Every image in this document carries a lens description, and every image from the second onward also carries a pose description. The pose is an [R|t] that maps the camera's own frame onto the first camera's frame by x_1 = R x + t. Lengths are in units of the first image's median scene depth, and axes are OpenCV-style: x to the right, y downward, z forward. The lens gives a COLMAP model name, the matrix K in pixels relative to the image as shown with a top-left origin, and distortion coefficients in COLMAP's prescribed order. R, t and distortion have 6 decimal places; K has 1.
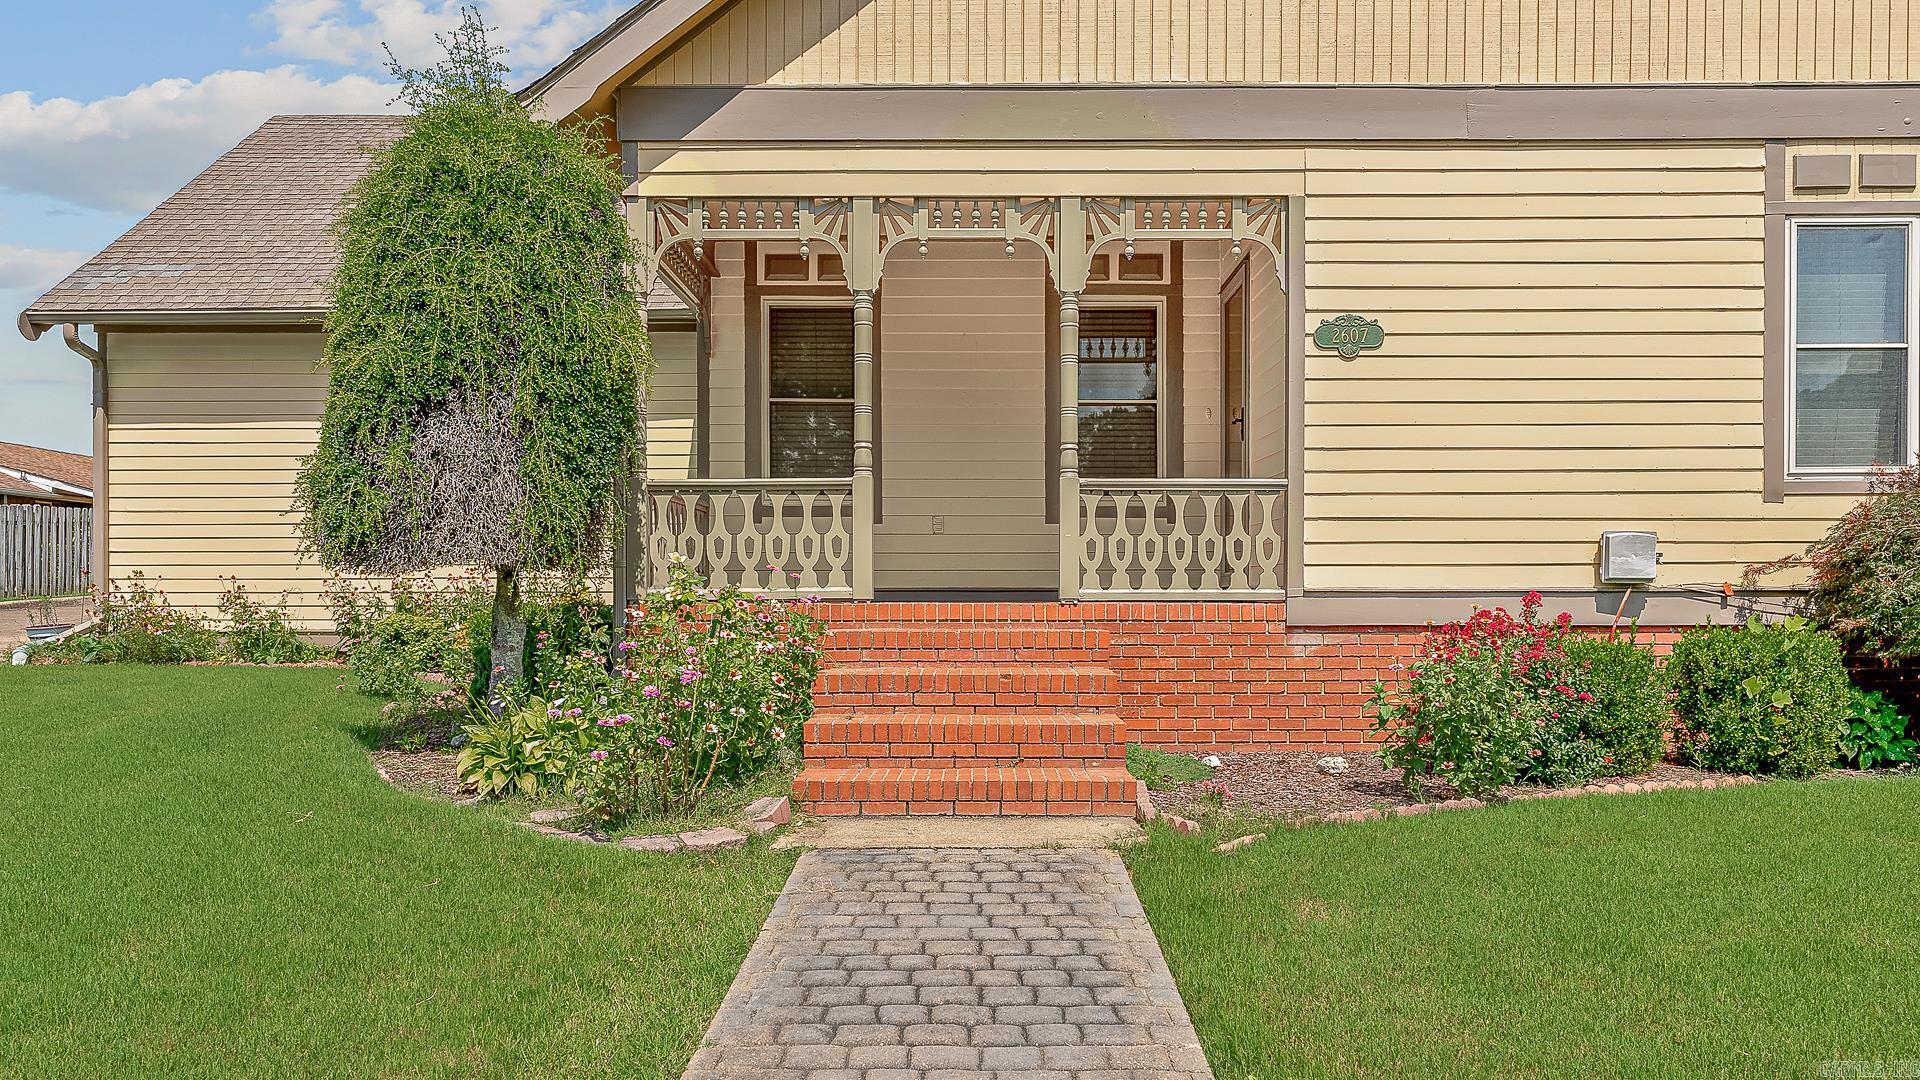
lens RADIAL K [[1395.7, 0, 977.2], [0, 1395.7, 530.0], [0, 0, 1]] dist [0.004560, -0.004423]
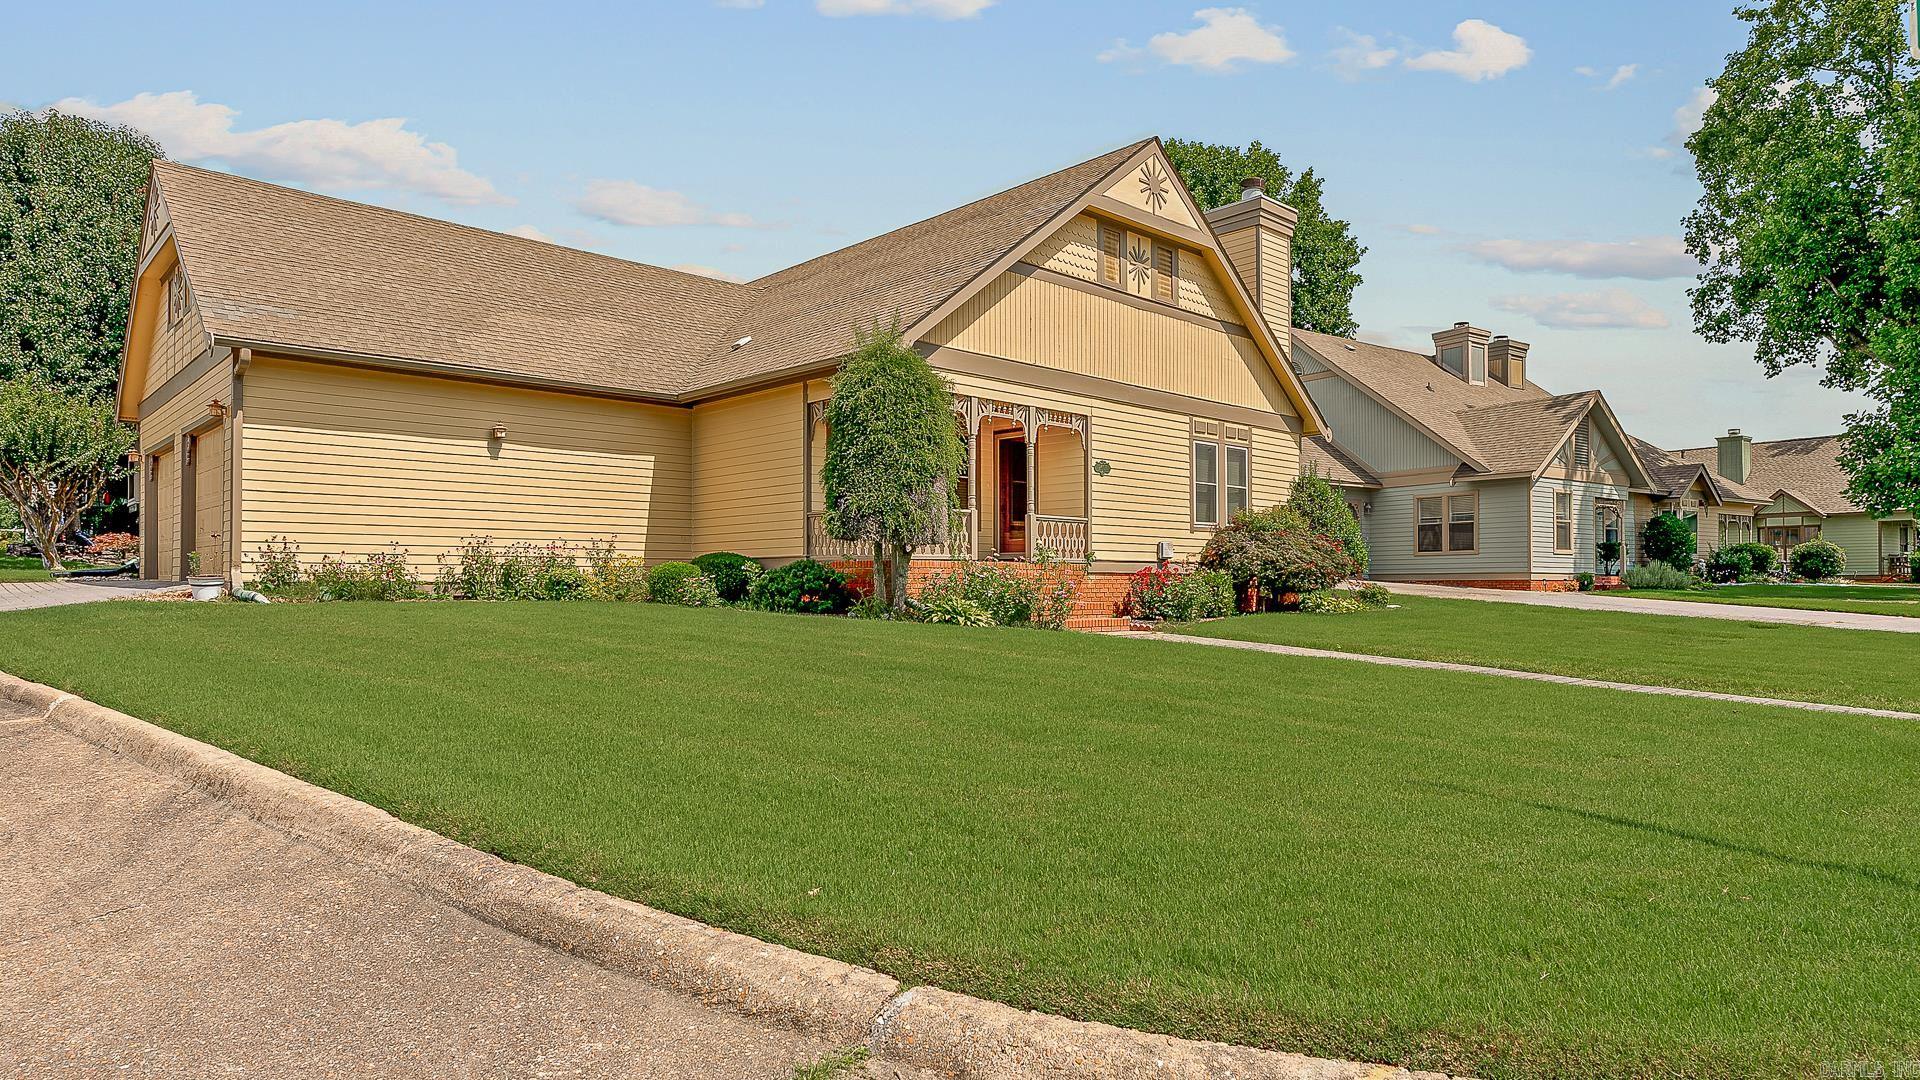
lens RADIAL K [[1167.6, 0, 966.0], [0, 1167.6, 537.7], [0, 0, 1]] dist [-0.049321, -0.000288]
pose [[0.712520, 0.032753, 0.700887, -1.542548], [-0.003580, 0.999067, -0.043047, 0.099652], [-0.701643, 0.028163, 0.711972, -0.453148]]
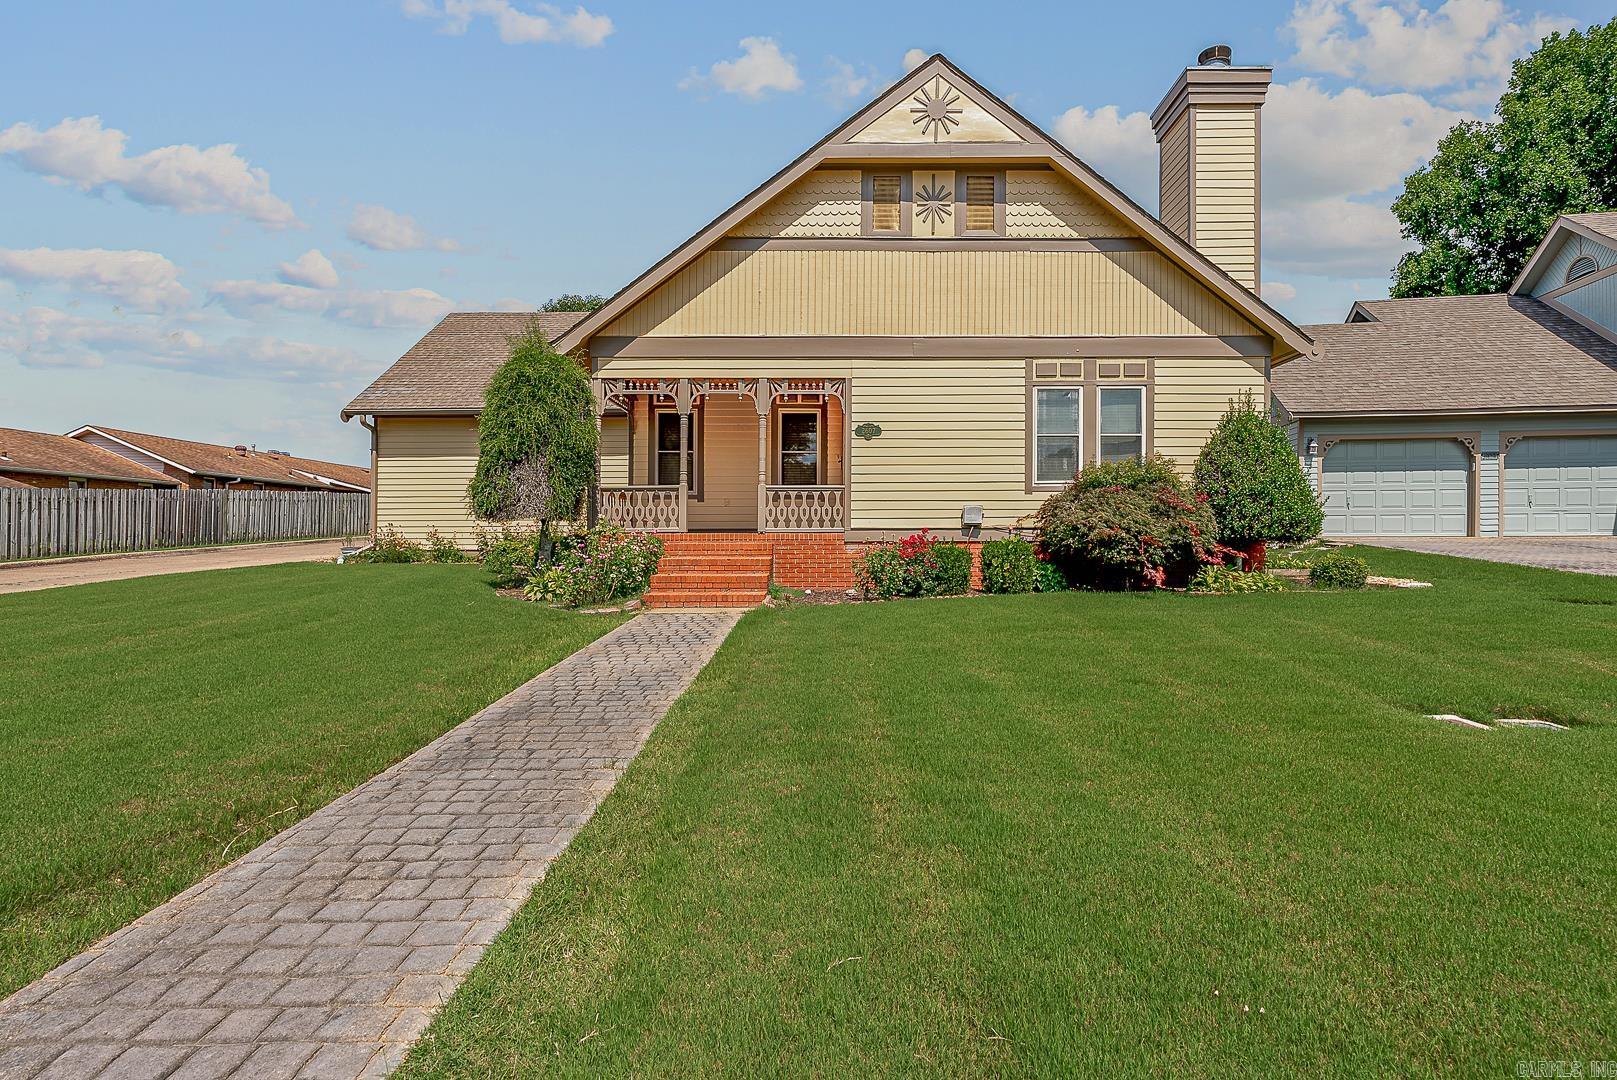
lens RADIAL K [[756.2, 0, 828.4], [0, 756.2, 480.2], [0, 0, 1]] dist [-0.007792, 0.002896]
pose [[0.999952, -0.001858, 0.009622, 0.177170], [0.002143, 0.999557, -0.029691, -0.004638], [-0.009562, 0.029710, 0.999513, -0.417520]]
